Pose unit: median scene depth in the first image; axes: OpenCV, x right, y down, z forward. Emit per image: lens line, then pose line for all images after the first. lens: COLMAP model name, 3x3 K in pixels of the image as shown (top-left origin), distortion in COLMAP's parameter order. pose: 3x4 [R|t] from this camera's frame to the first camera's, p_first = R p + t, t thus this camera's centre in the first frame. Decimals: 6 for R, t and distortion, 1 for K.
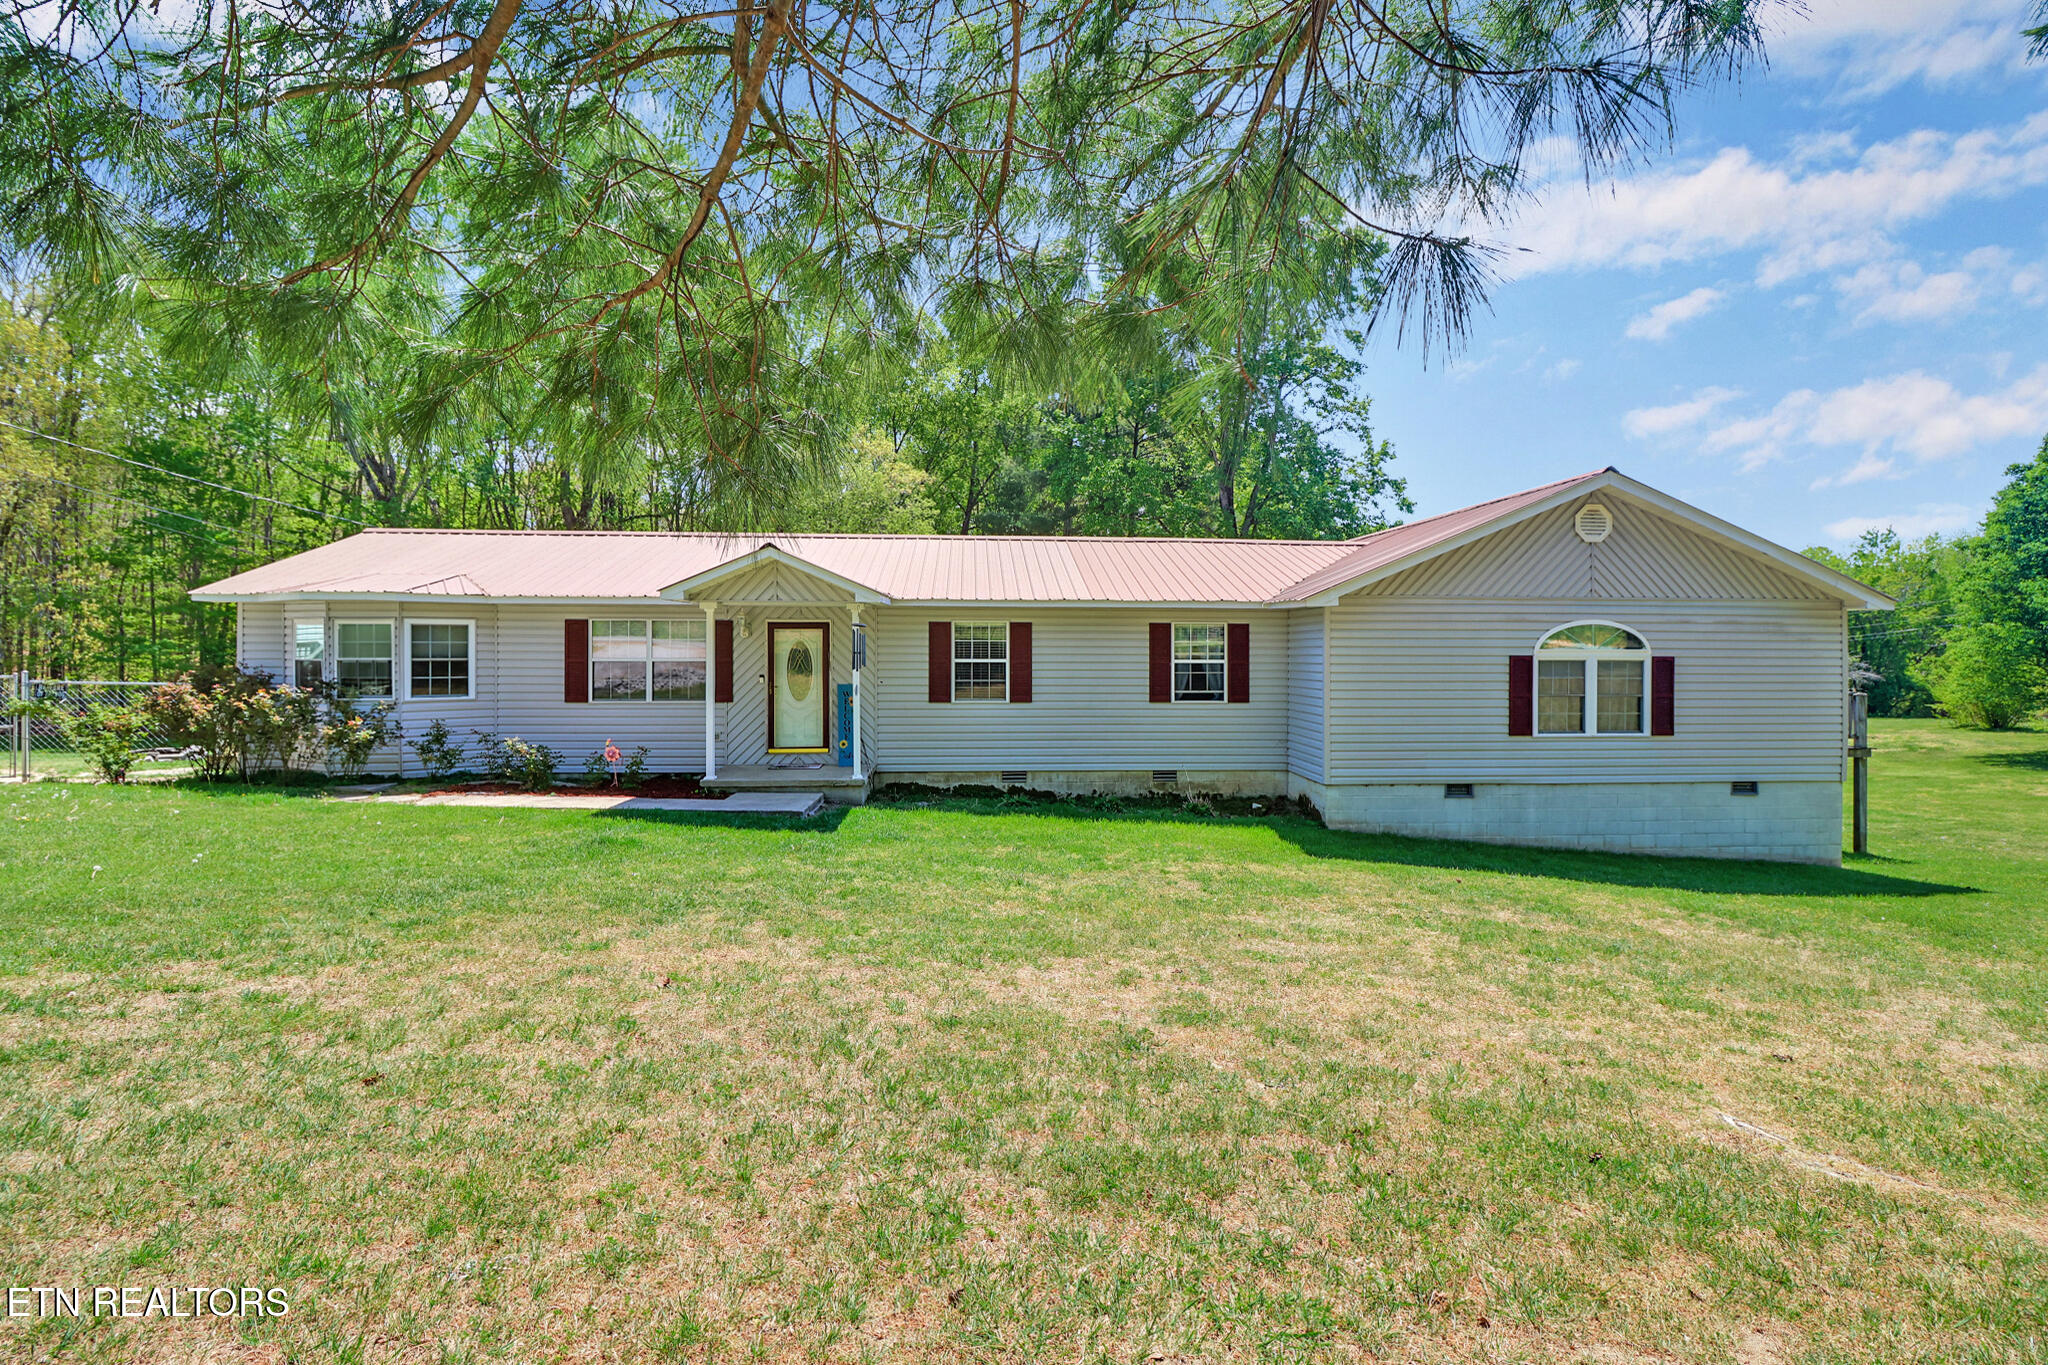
lens RADIAL K [[950.0, 0, 1039.6], [0, 950.0, 647.4], [0, 0, 1]] dist [0.000625, -0.013726]
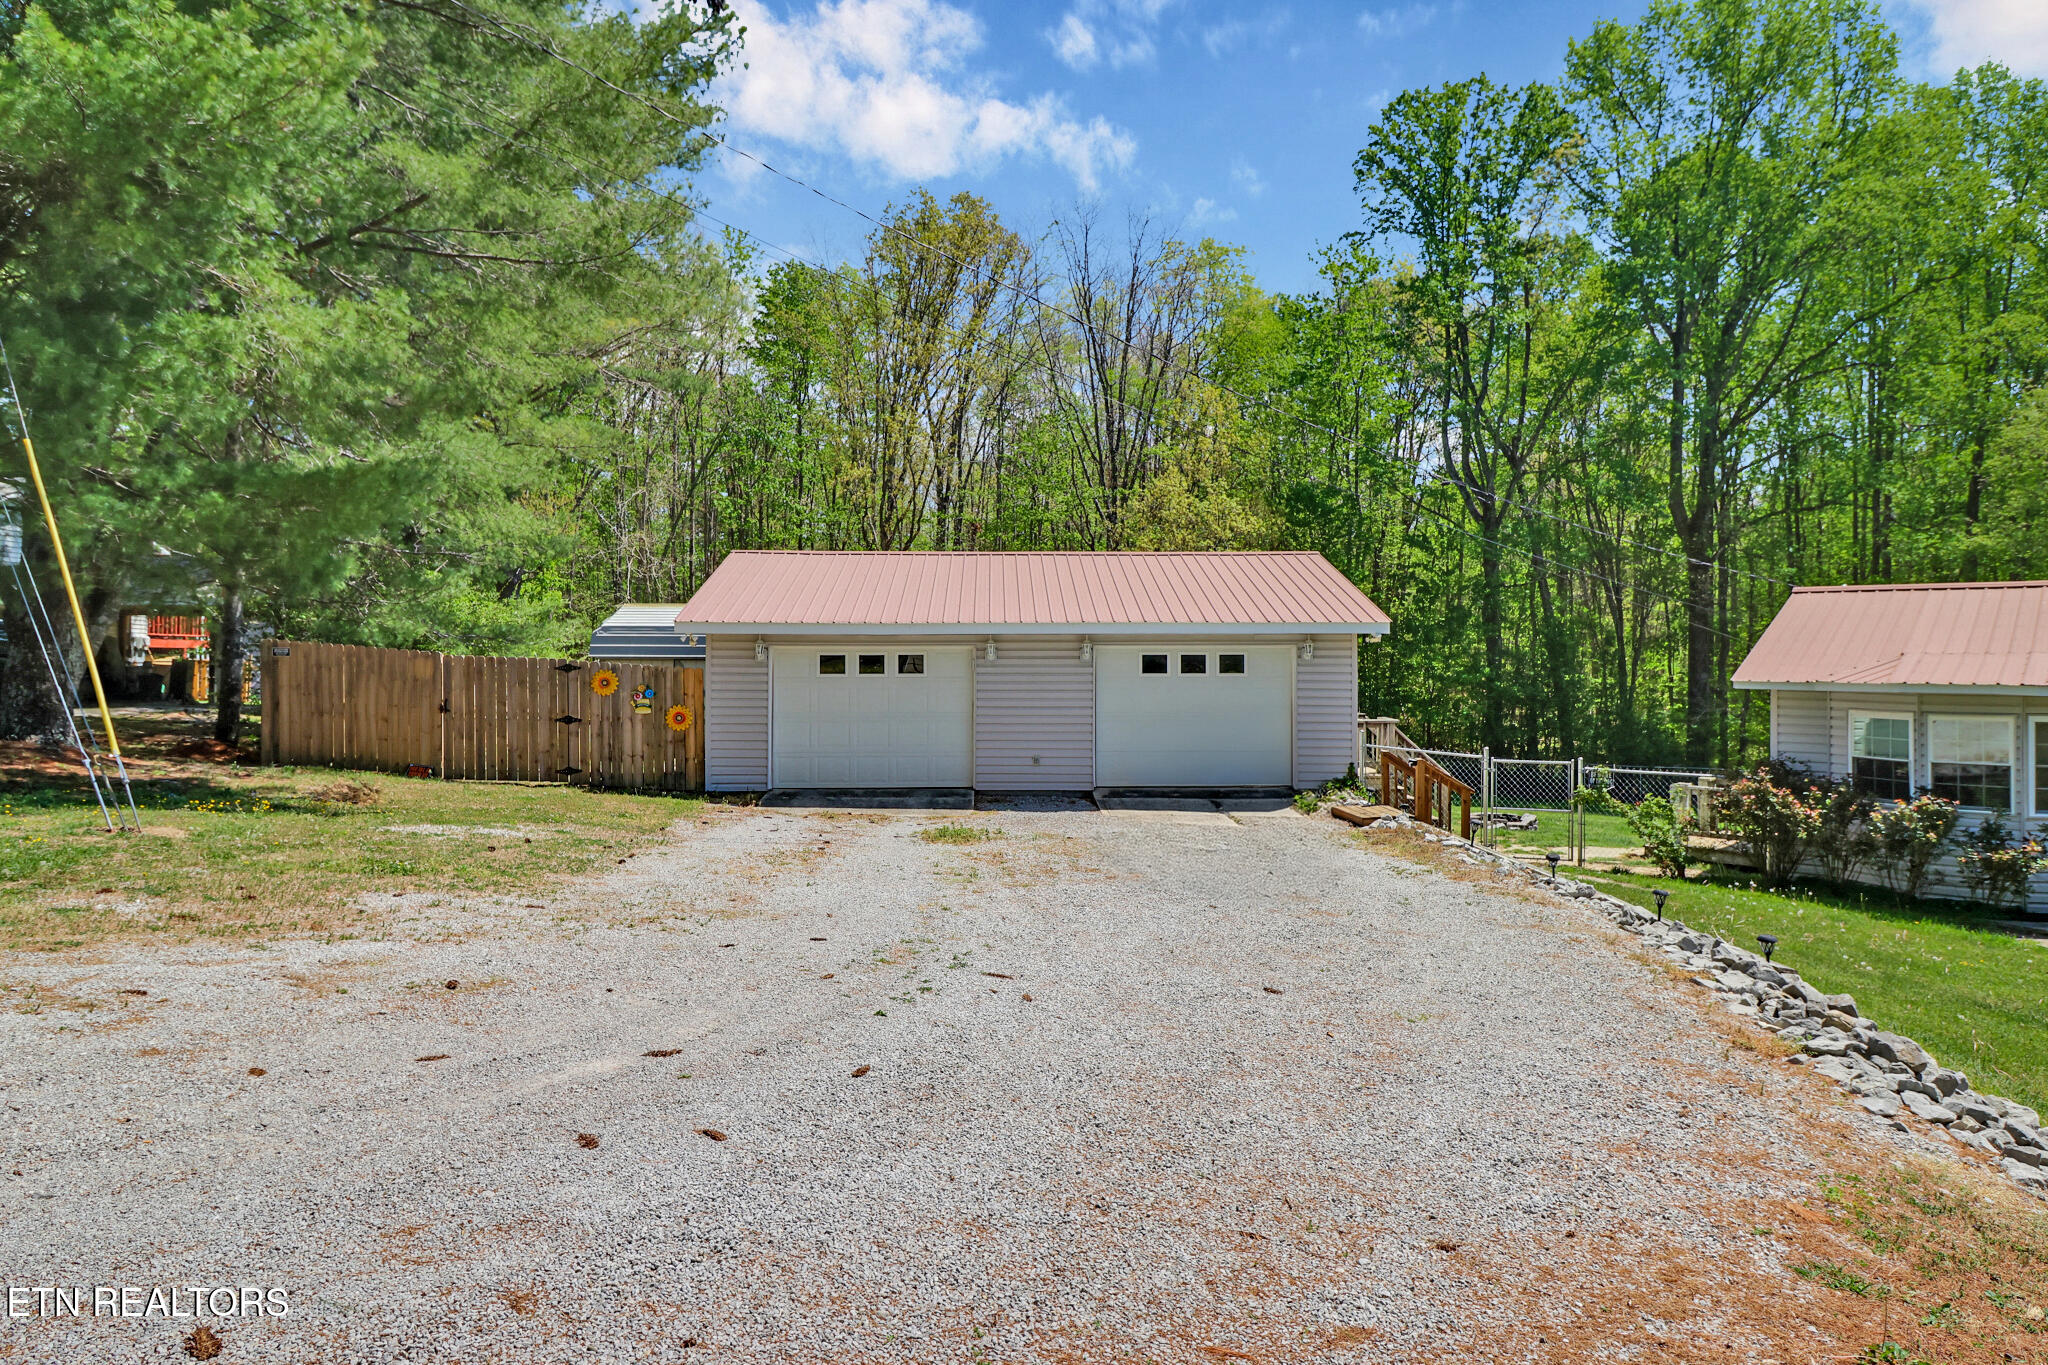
lens RADIAL K [[1219.0, 0, 1048.7], [0, 1219.0, 629.5], [0, 0, 1]] dist [0.018761, -0.015294]
pose [[0.698781, -0.016297, -0.715150, -0.486404], [0.000230, 0.999746, -0.022558, -0.078433], [0.715335, 0.015599, 0.698607, -0.329027]]
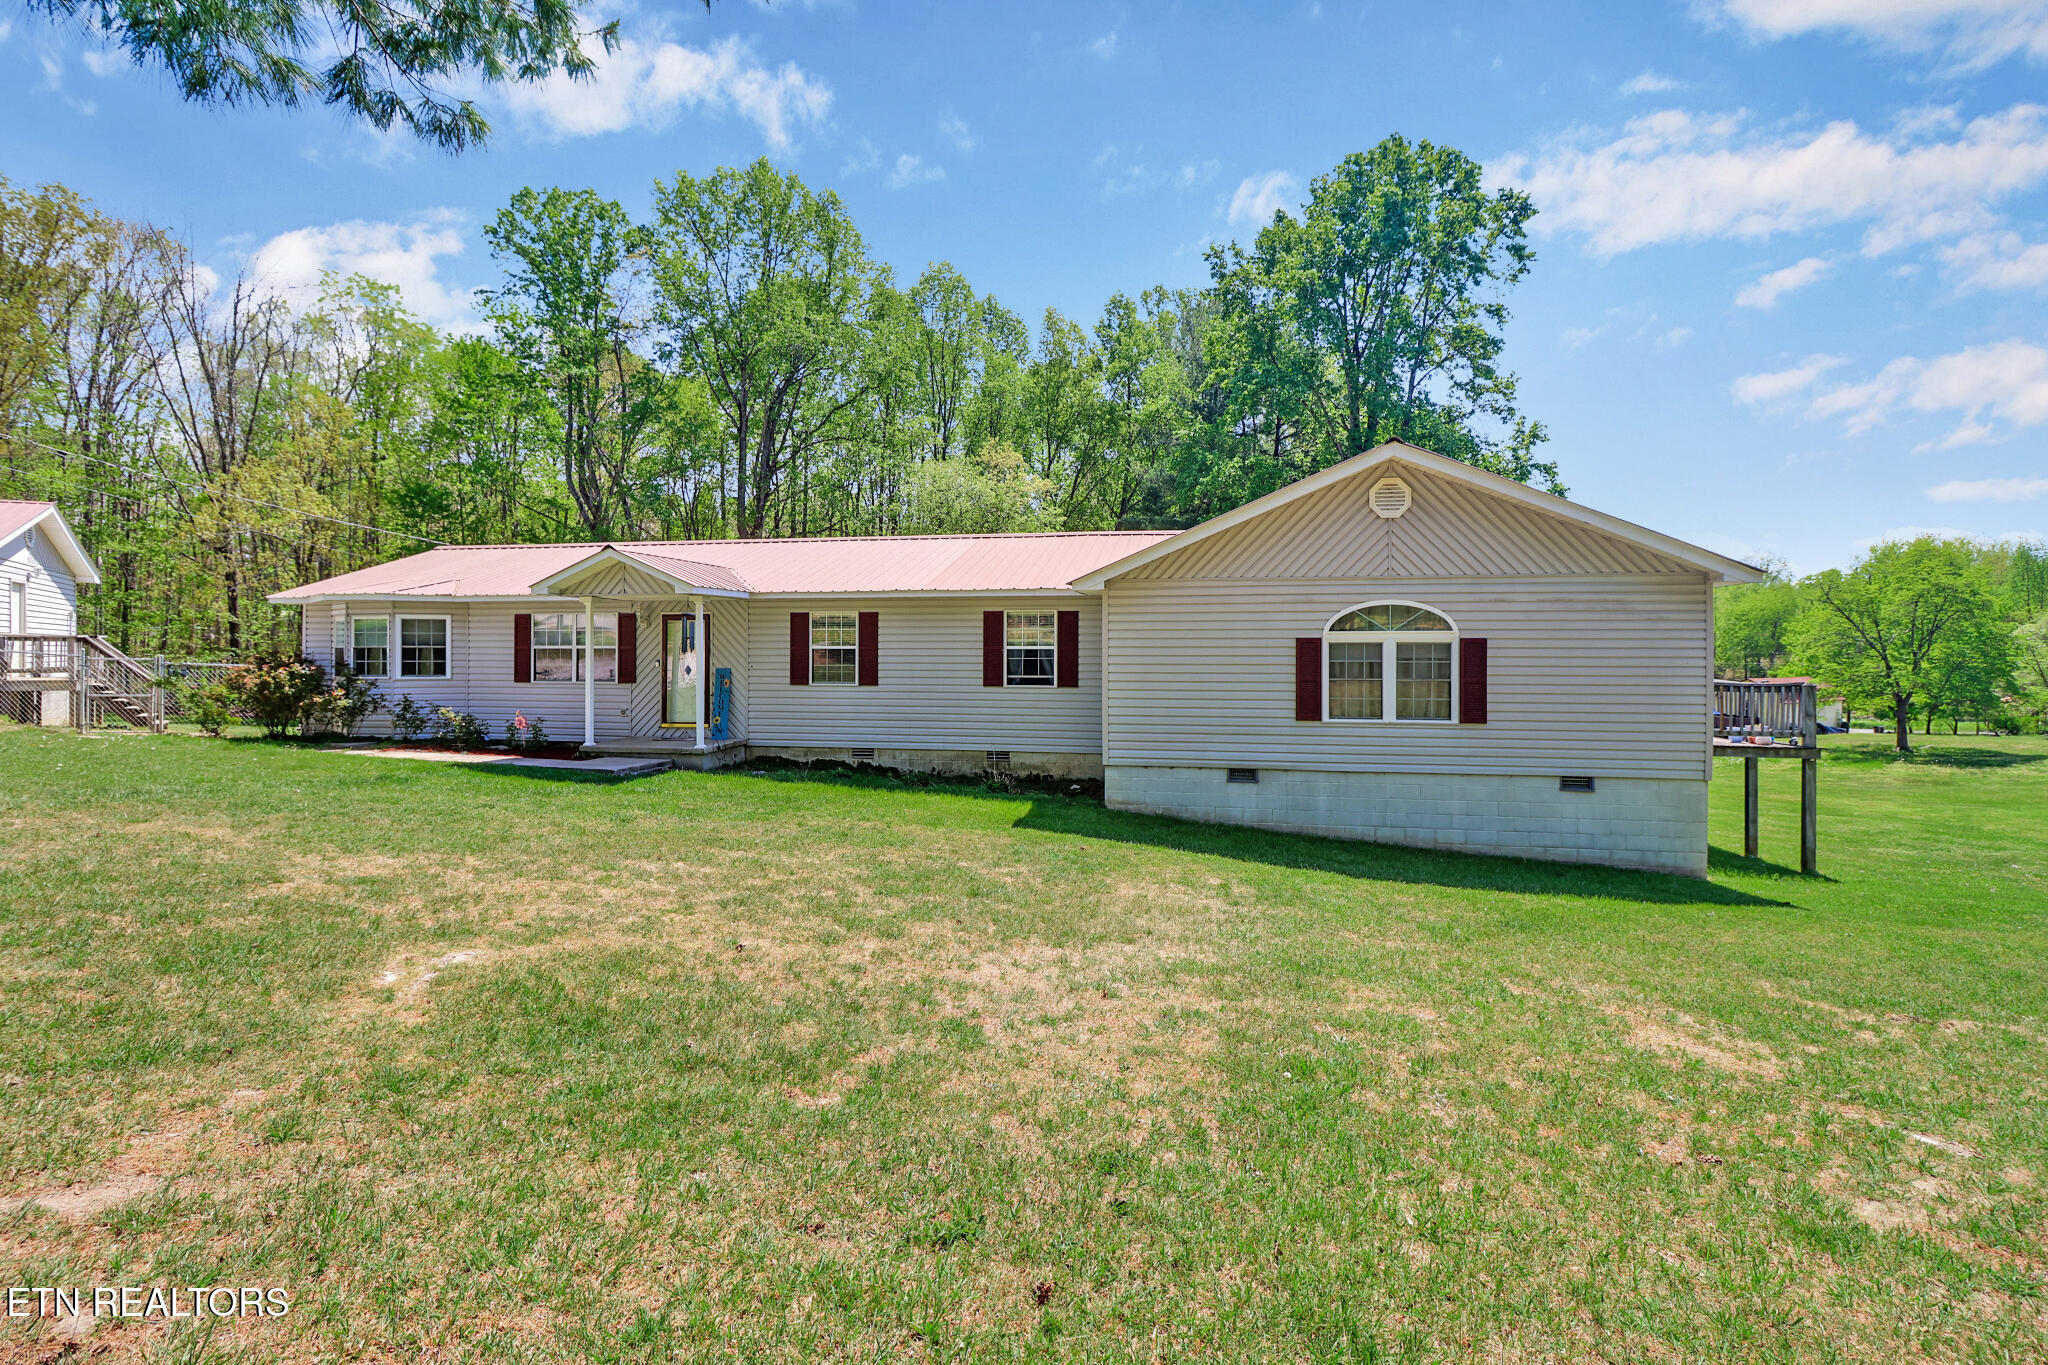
lens RADIAL K [[950.0, 0, 1045.9], [0, 950.0, 654.7], [0, 0, 1]] dist [0.000625, -0.013726]
pose [[0.966230, -0.001987, -0.257672, 0.485032], [0.001311, 0.999995, -0.002796, 0.027188], [0.257676, 0.002364, 0.966228, -0.004963]]
